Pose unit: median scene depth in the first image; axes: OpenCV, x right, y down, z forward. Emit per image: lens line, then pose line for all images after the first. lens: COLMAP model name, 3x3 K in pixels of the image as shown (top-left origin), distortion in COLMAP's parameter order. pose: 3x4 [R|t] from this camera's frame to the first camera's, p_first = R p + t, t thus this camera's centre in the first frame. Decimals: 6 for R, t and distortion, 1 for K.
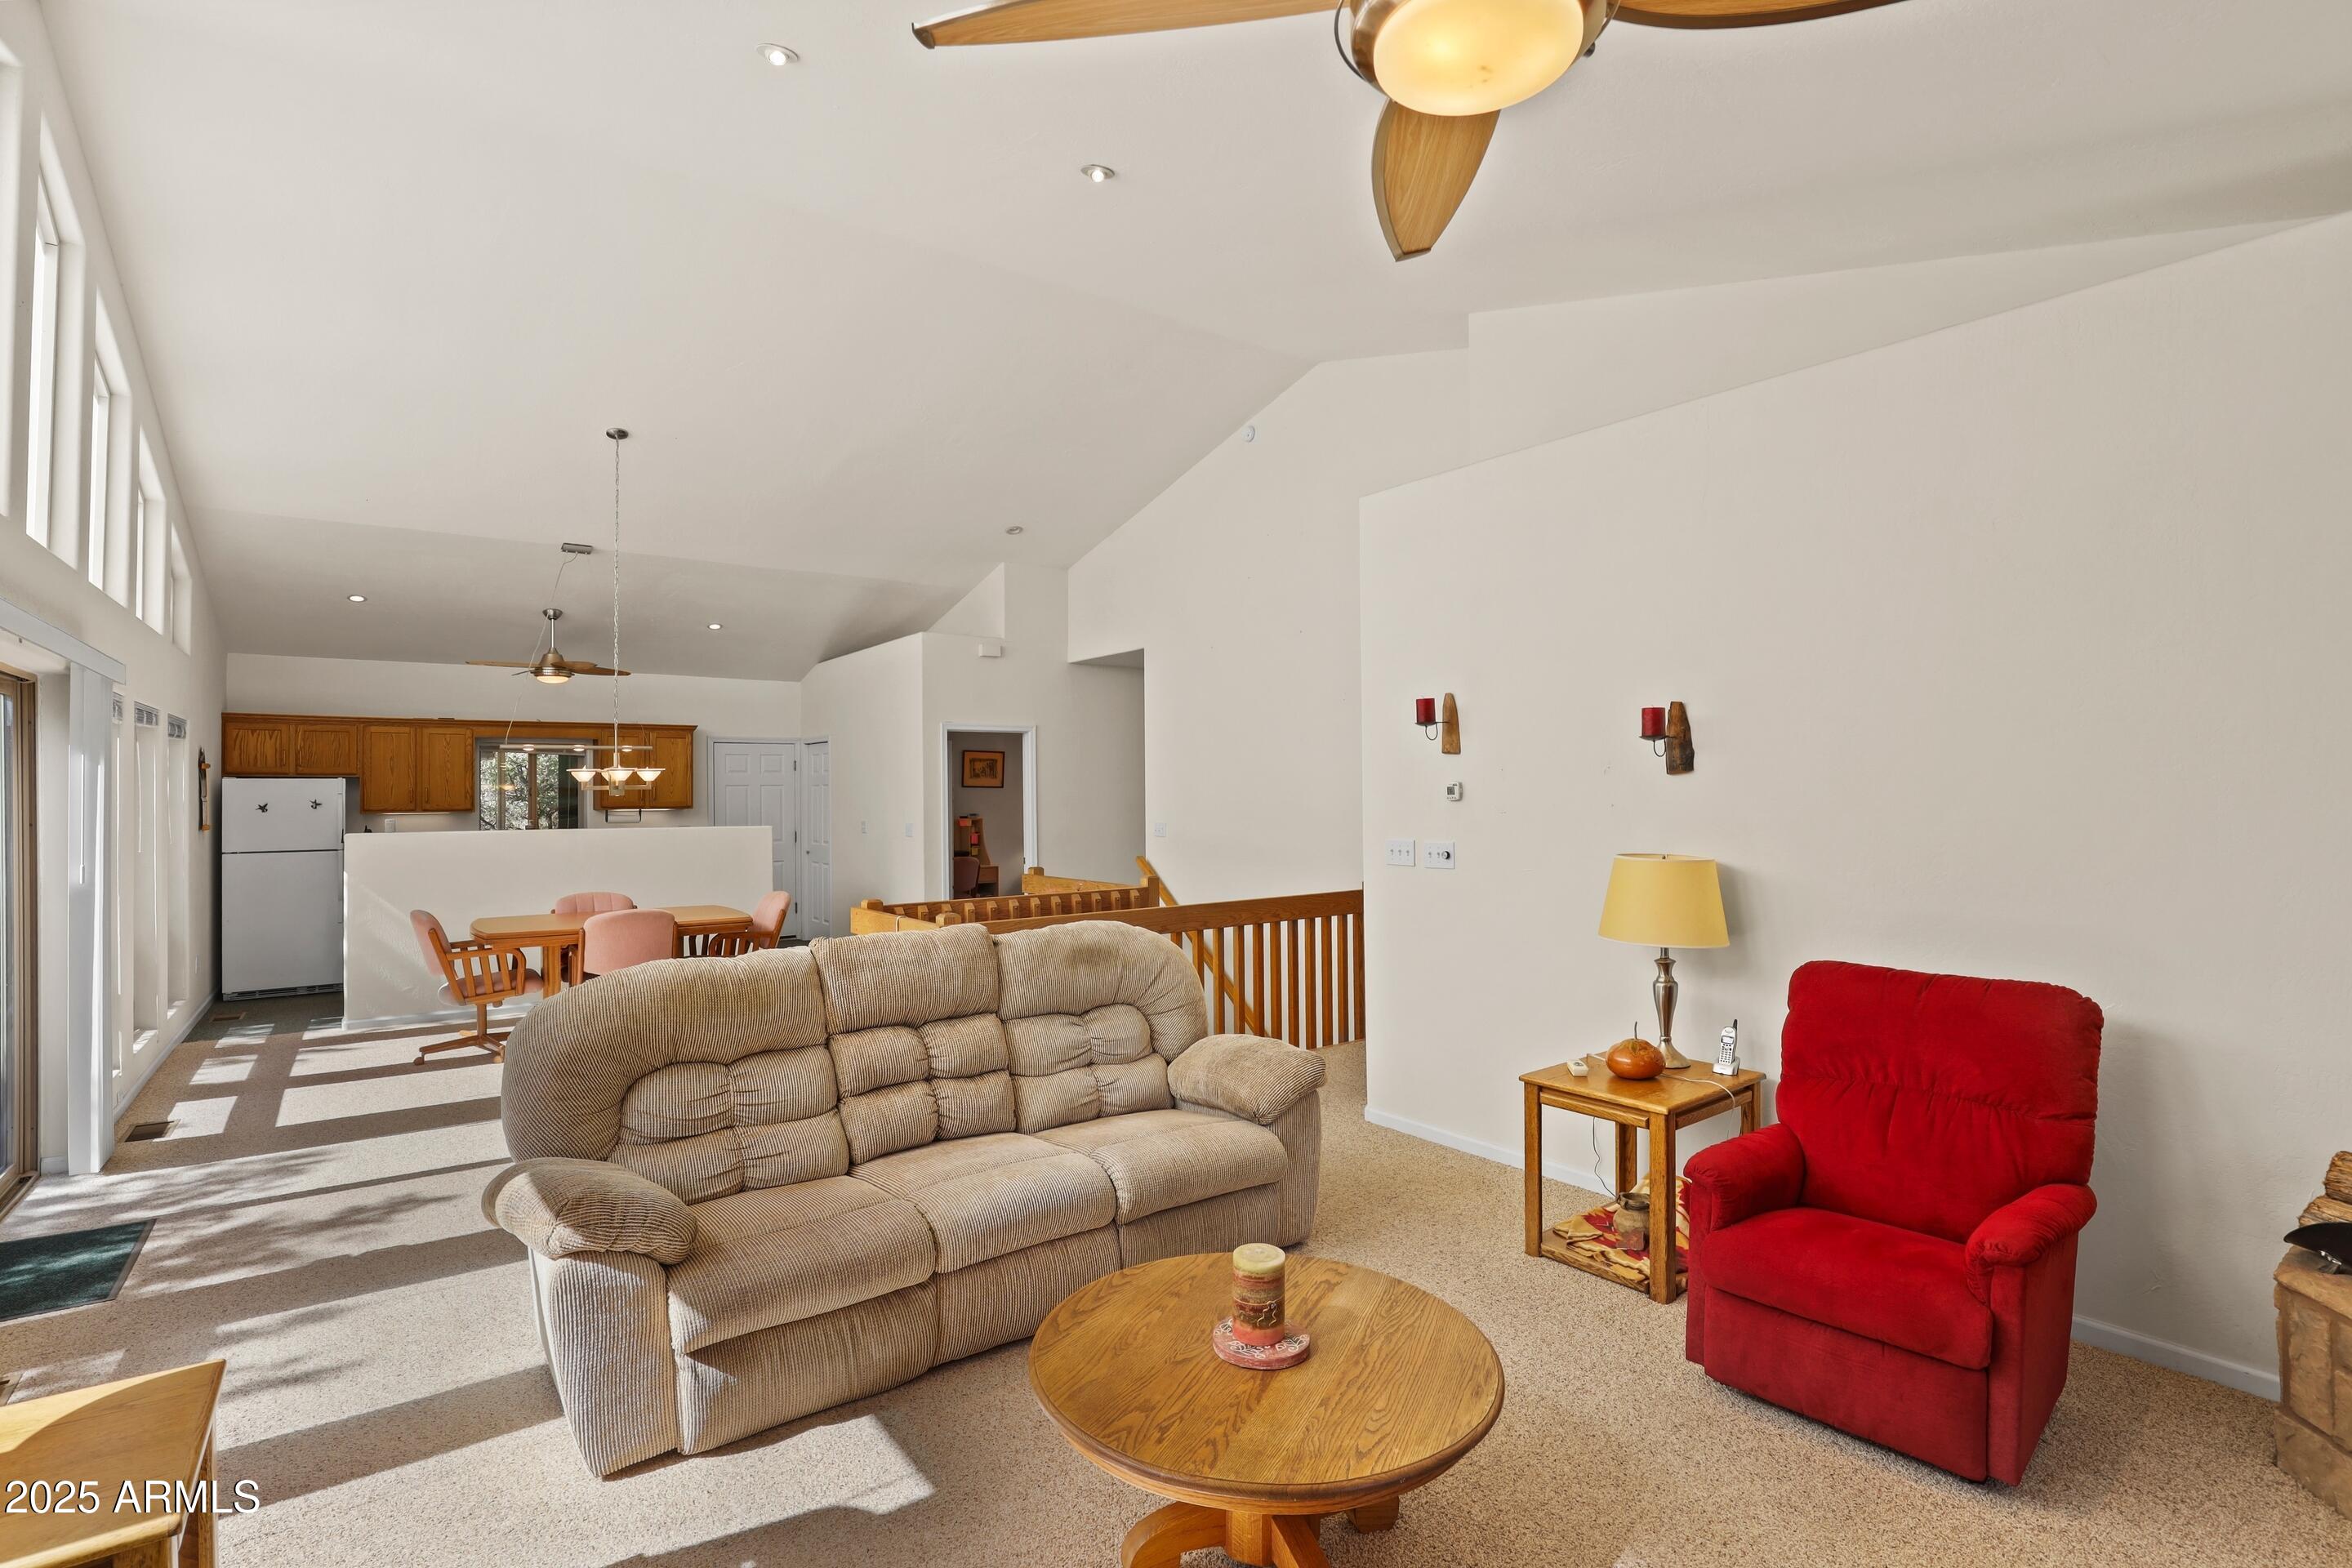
lens RADIAL K [[1118.4, 0, 1166.7], [0, 1118.4, 766.3], [0, 0, 1]] dist [-0.023704, 0.000019]
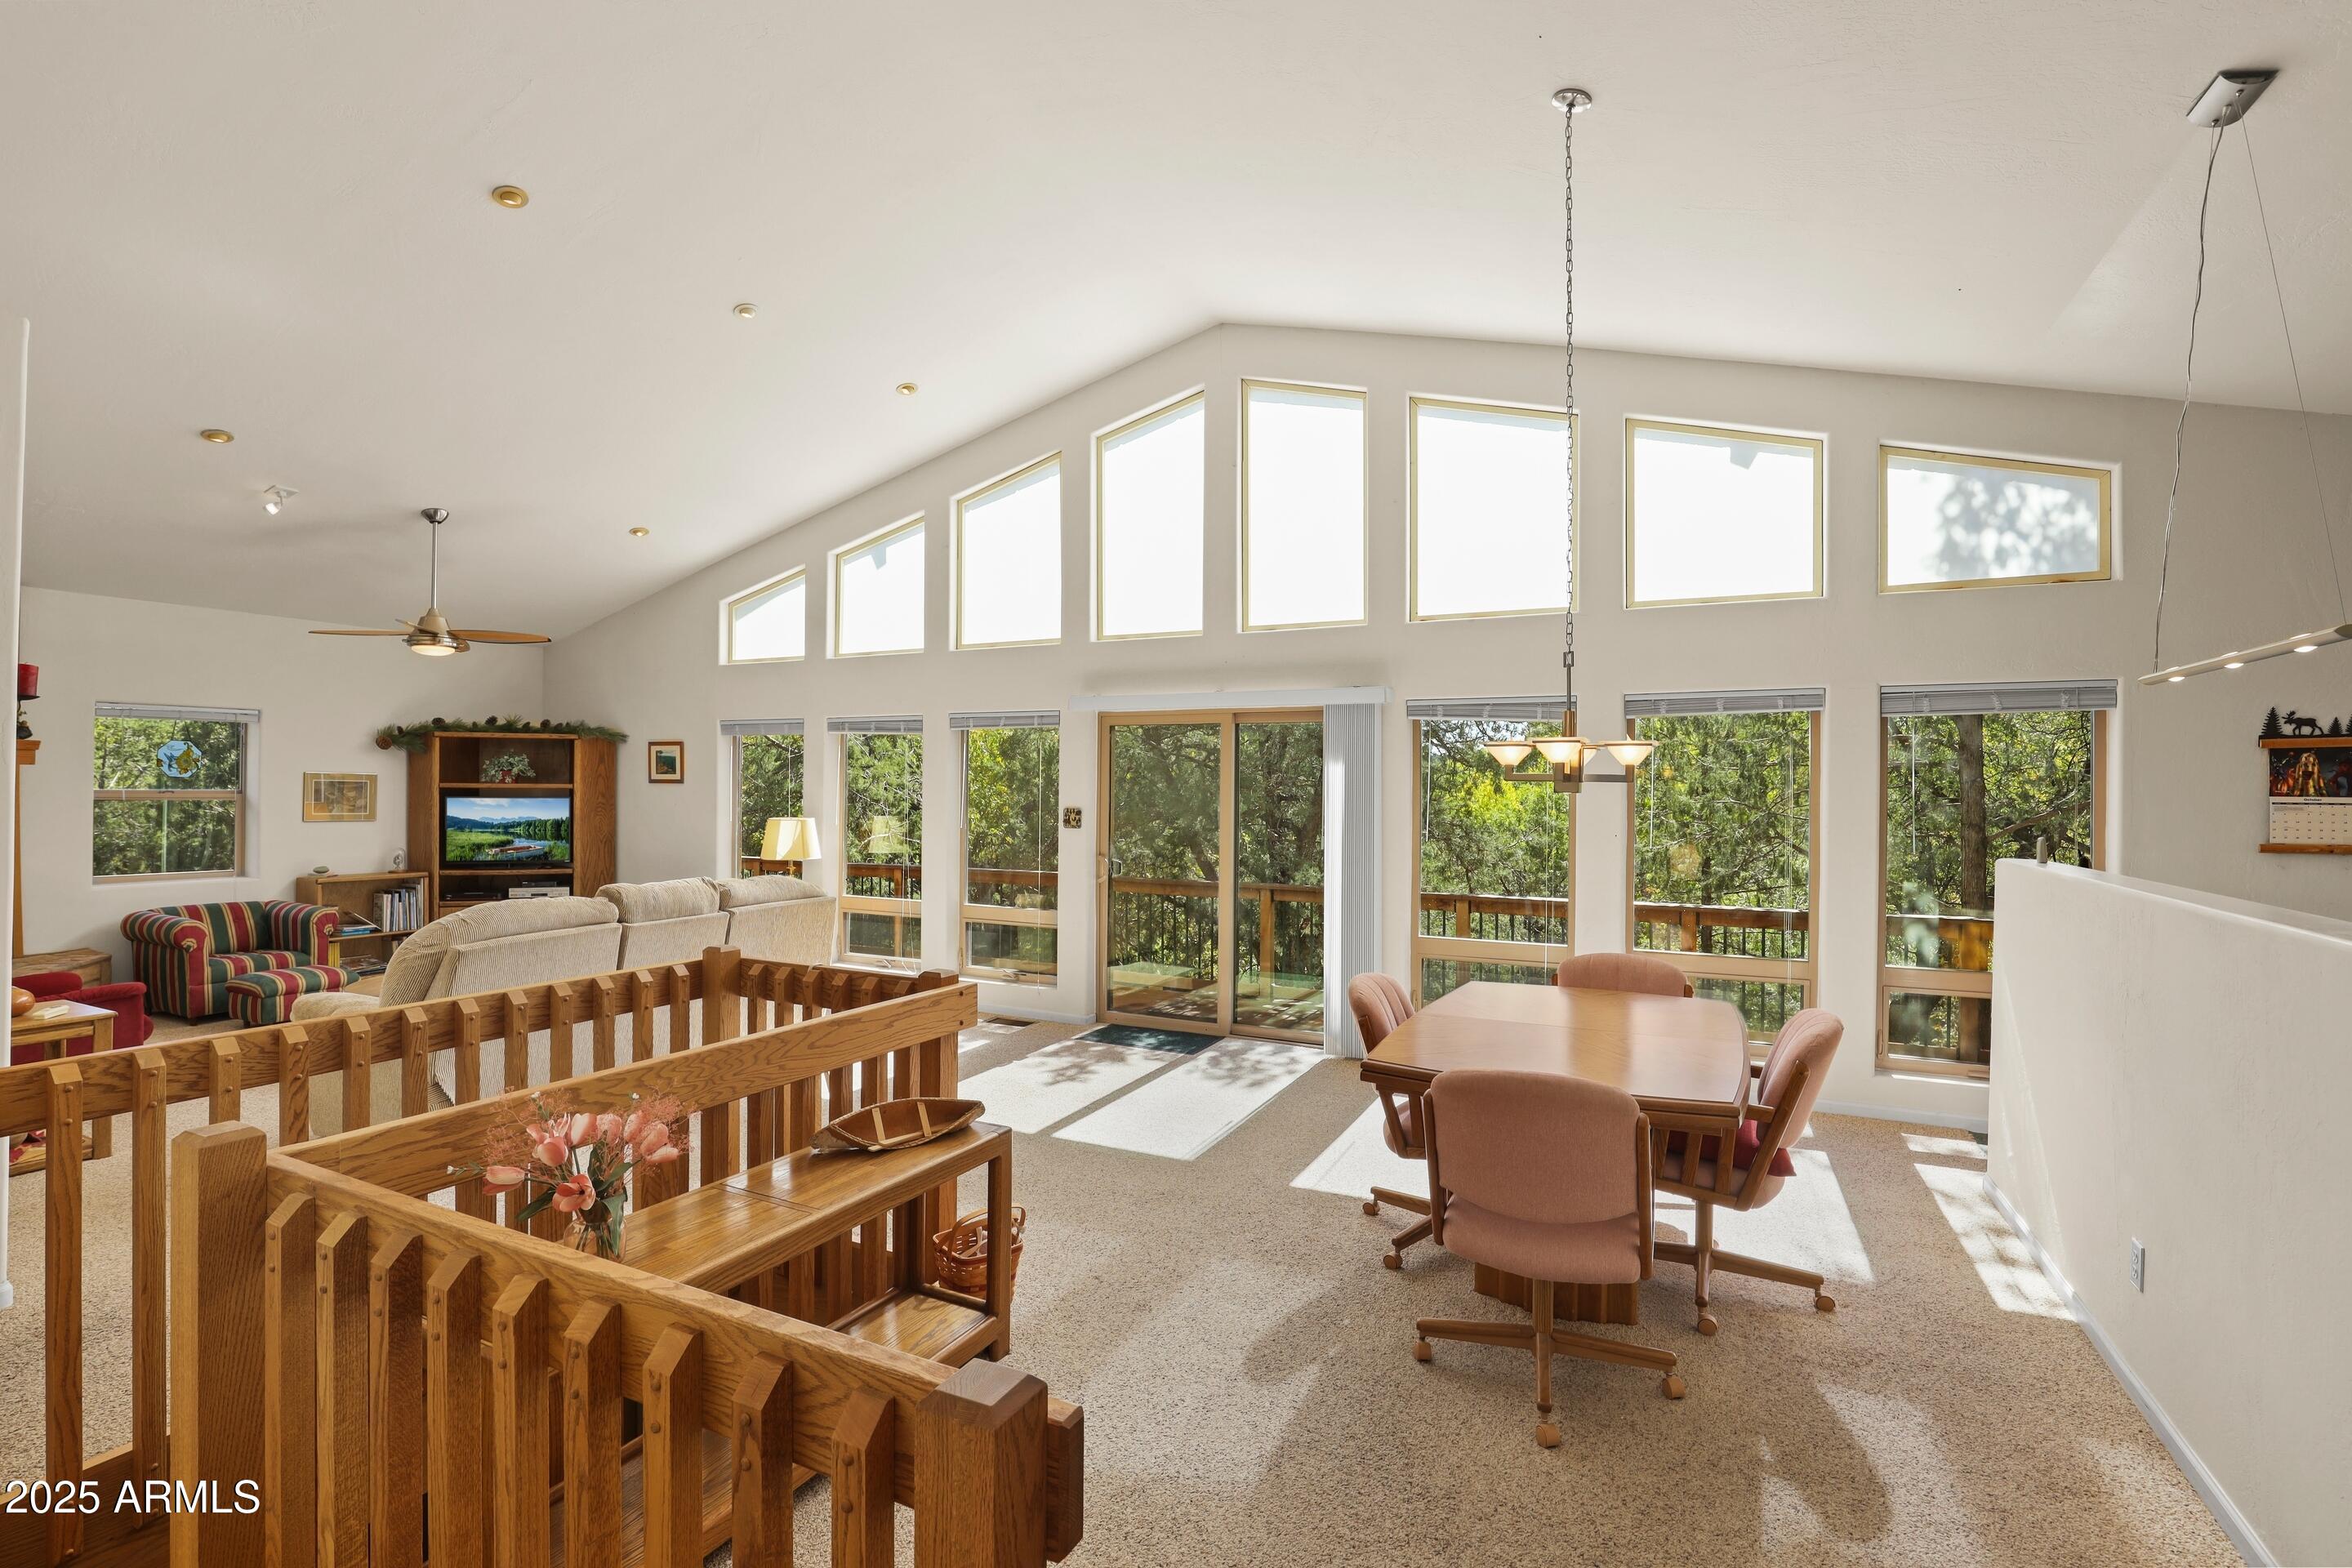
lens RADIAL K [[1063.6, 0, 1176.0], [0, 1063.6, 784.0], [0, 0, 1]] dist [-0.023661, -0.000245]
pose [[-0.880907, -0.006601, -0.473244, -0.168368], [0.002612, 0.999820, -0.018807, 0.046586], [0.473283, -0.017804, -0.880731, 2.302291]]
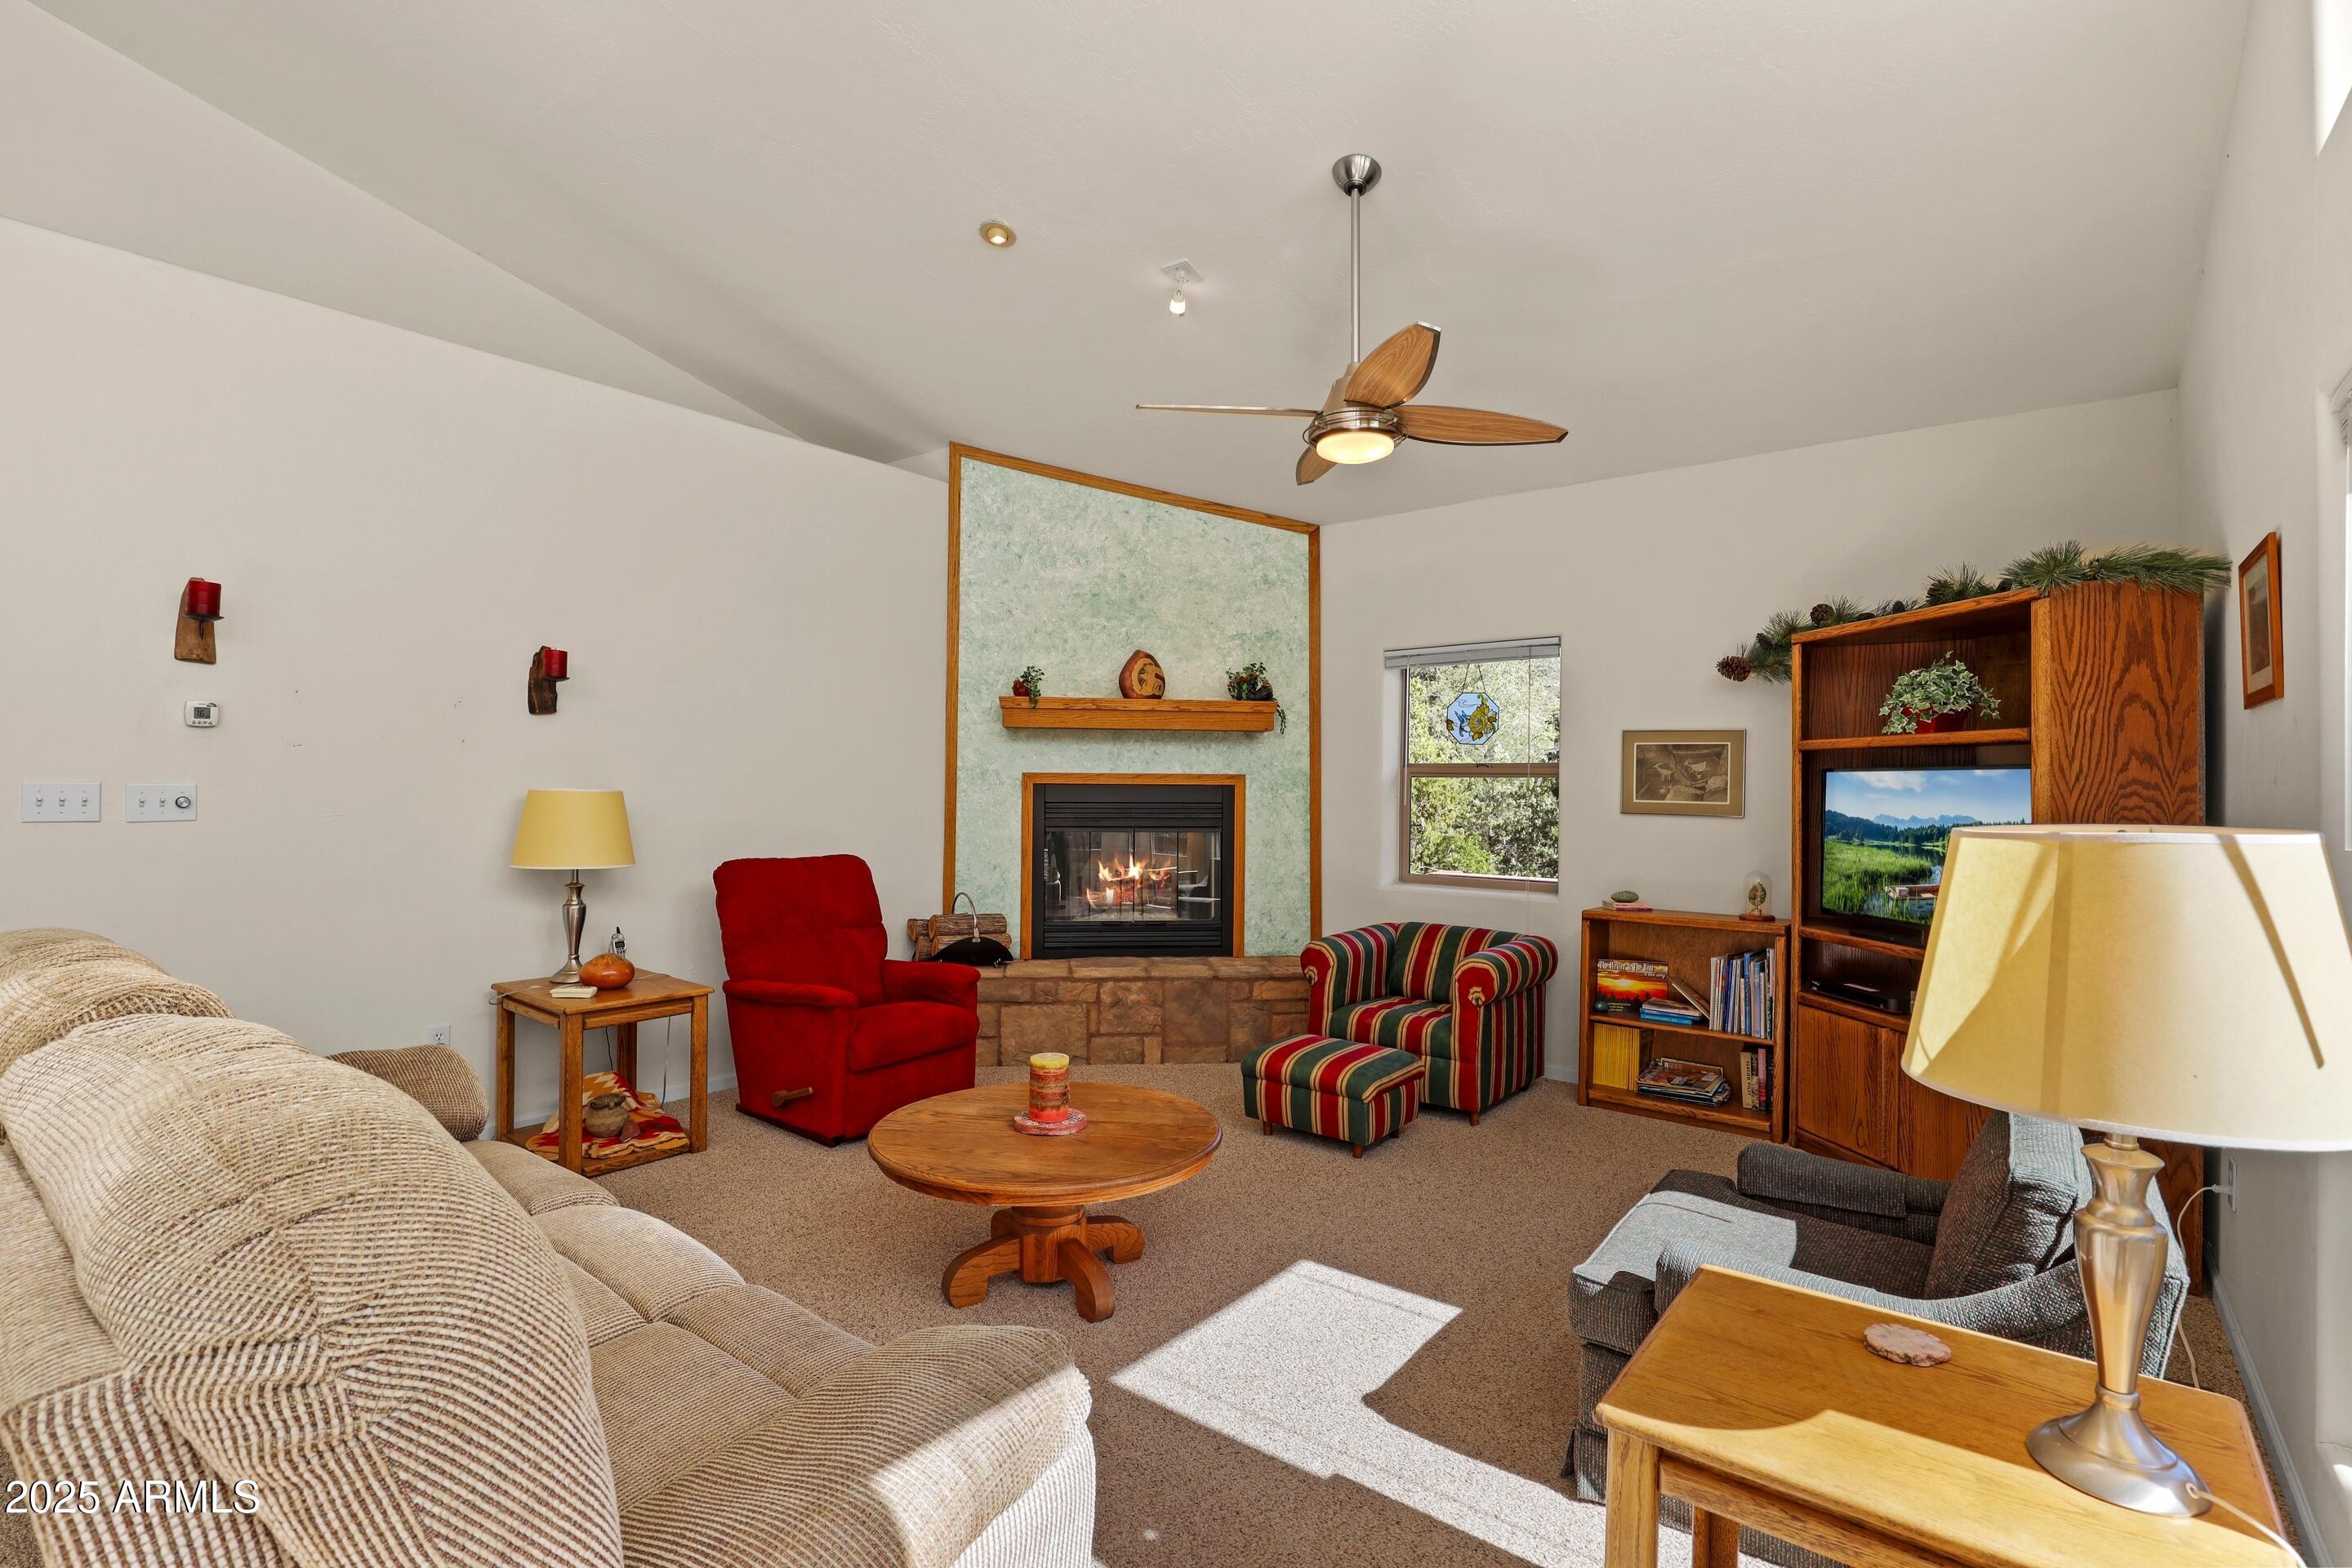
lens RADIAL K [[1075.4, 0, 1141.8], [0, 1075.4, 782.1], [0, 0, 1]] dist [-0.025197, 0.000239]
pose [[-0.249062, 0.001058, 0.968487, -0.661709], [-0.028547, 0.999557, -0.008433, 0.065347], [-0.968067, -0.029748, -0.248922, 0.682124]]
